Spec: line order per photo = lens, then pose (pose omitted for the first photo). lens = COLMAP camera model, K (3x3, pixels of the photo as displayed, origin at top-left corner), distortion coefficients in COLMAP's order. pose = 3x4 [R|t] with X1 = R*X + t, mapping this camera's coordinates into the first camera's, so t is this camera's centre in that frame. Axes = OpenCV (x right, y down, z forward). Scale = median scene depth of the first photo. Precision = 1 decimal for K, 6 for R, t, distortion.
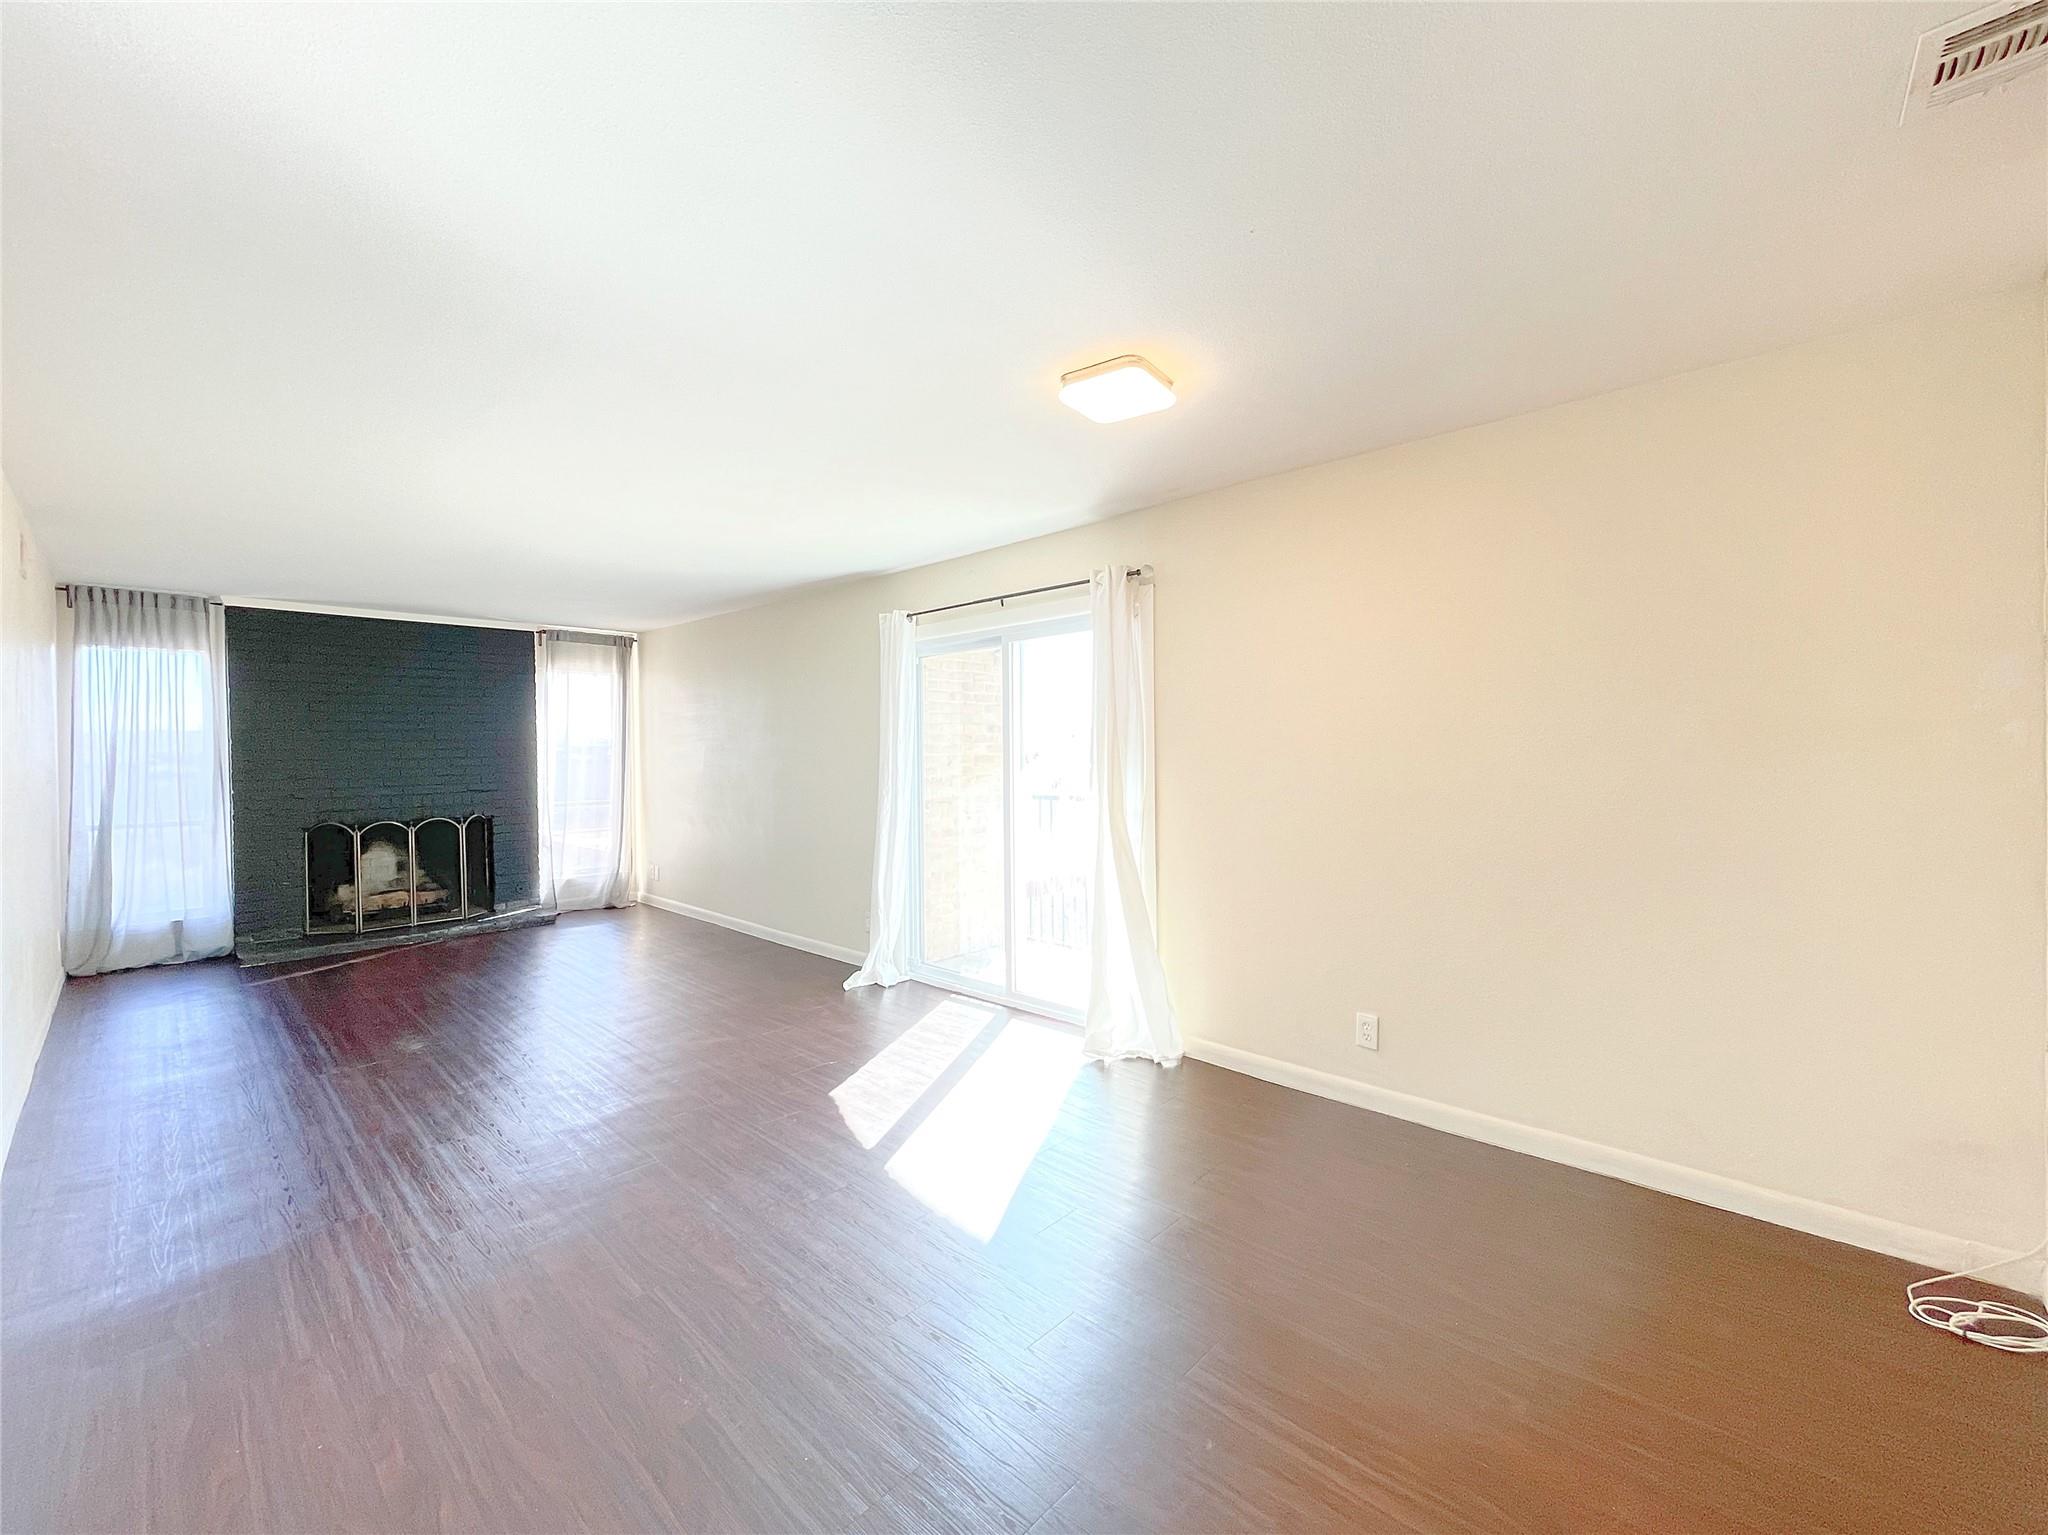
lens RADIAL K [[831.2, 0, 997.5], [0, 831.2, 738.2], [0, 0, 1]] dist [0.016988, 0.000341]
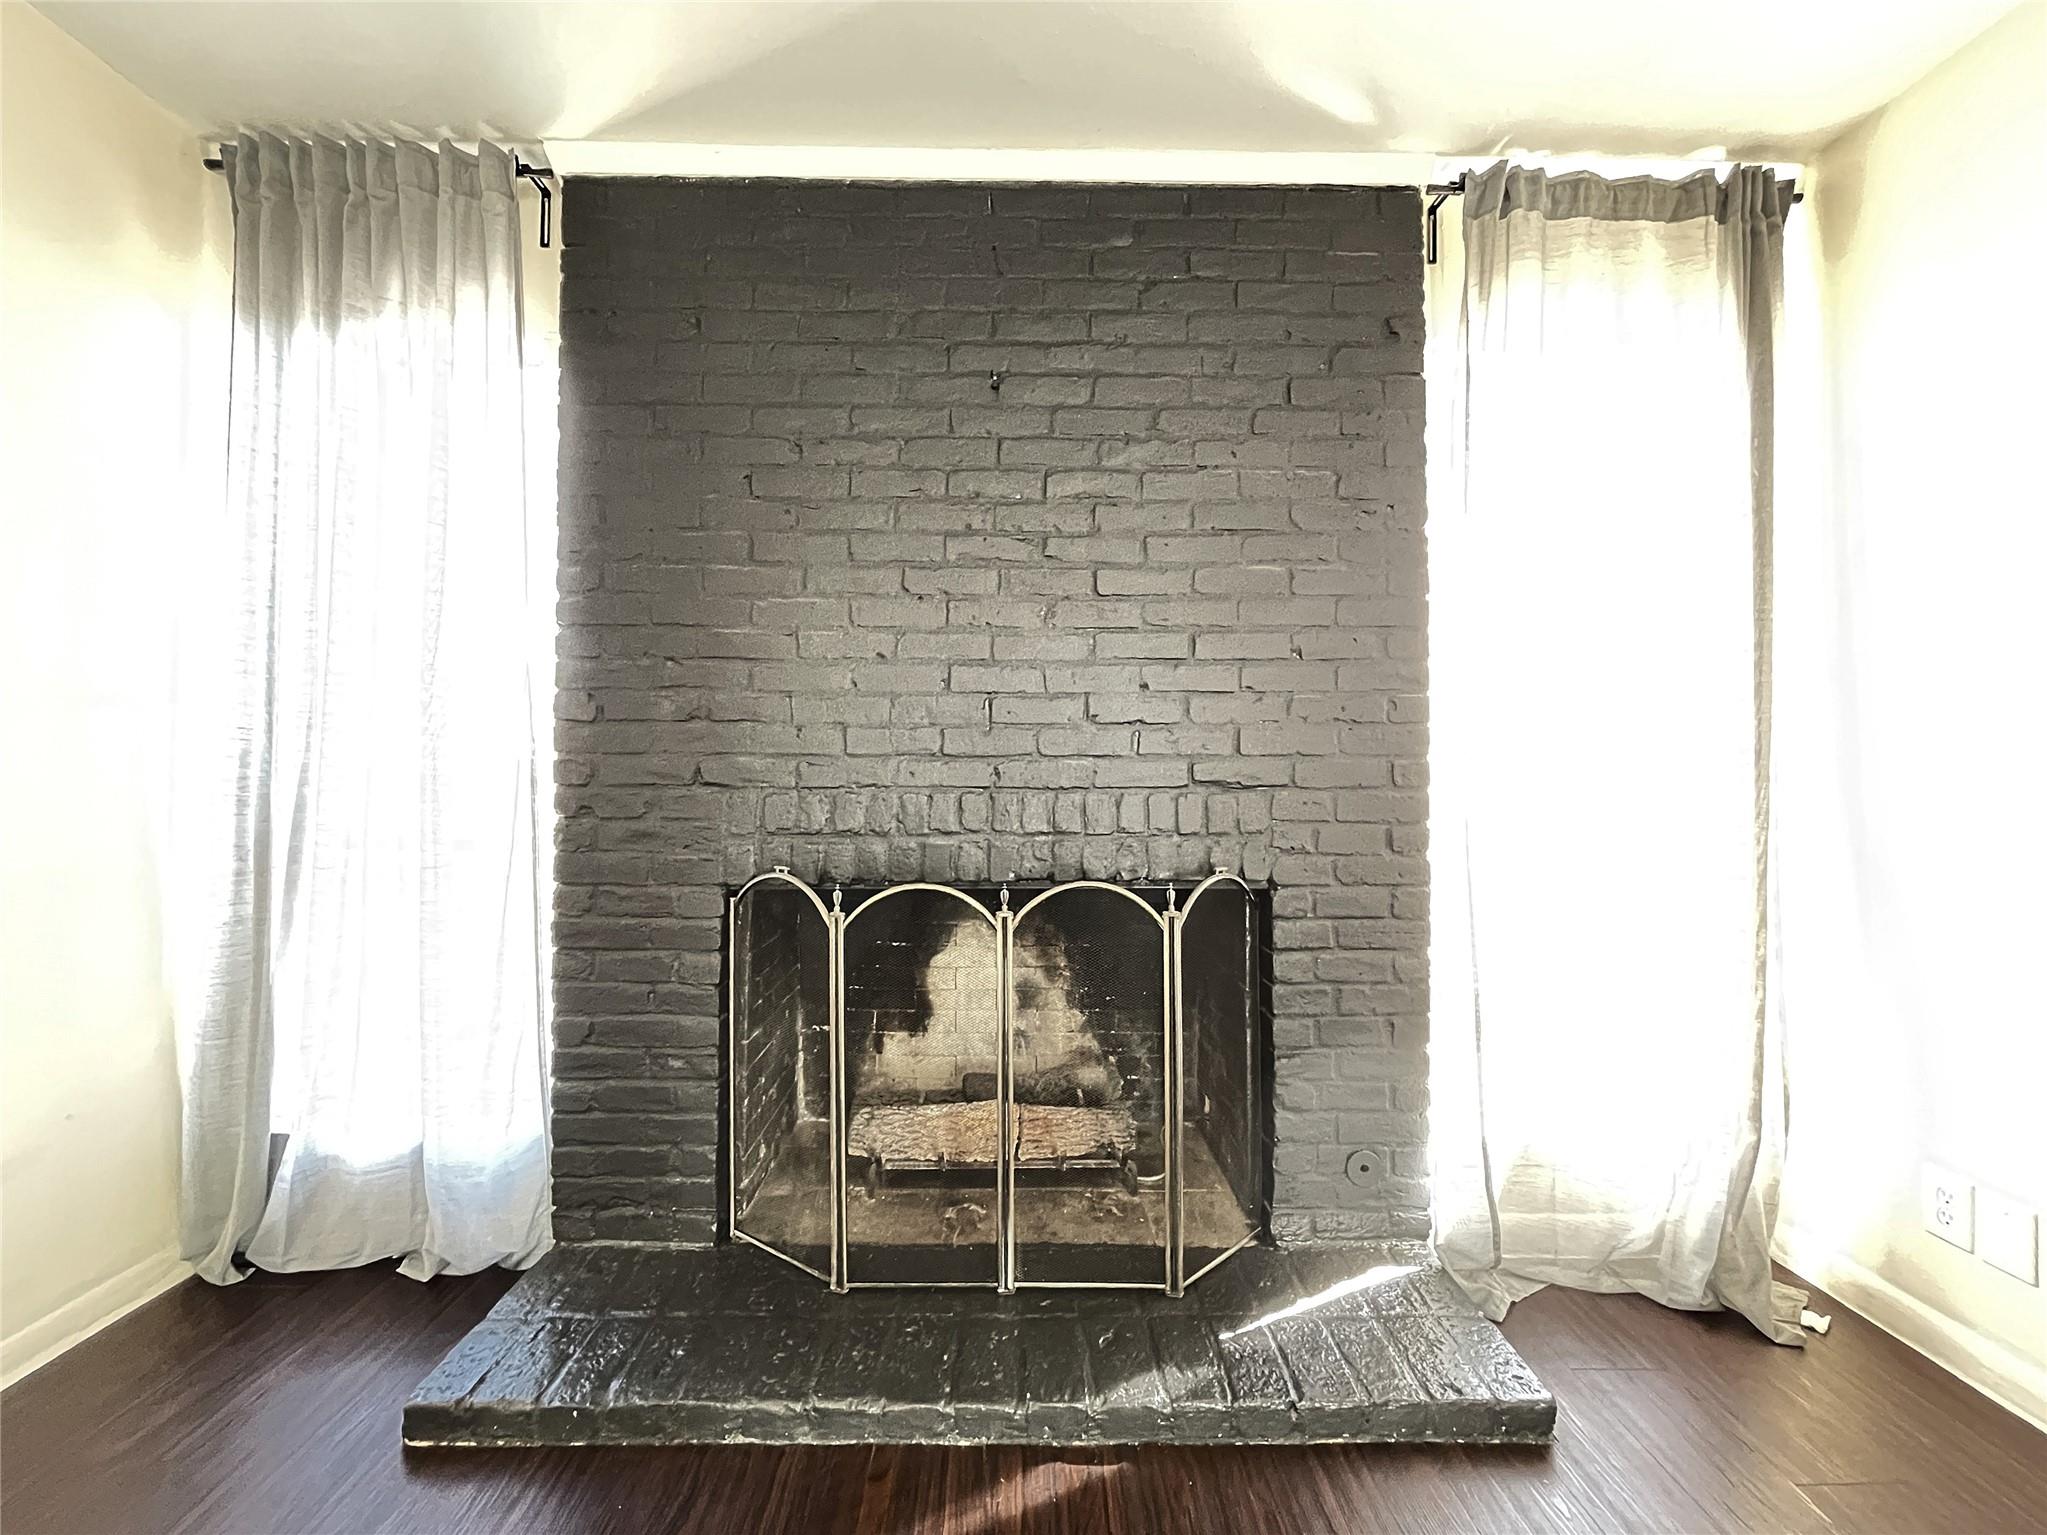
lens RADIAL K [[830.8, 0, 1019.7], [0, 830.8, 749.6], [0, 0, 1]] dist [0.016988, 0.000341]
pose [[0.698621, 0.020924, -0.715186, -0.464177], [-0.006377, 0.999715, 0.023020, 0.044689], [0.715463, -0.011522, 0.698555, 0.746267]]
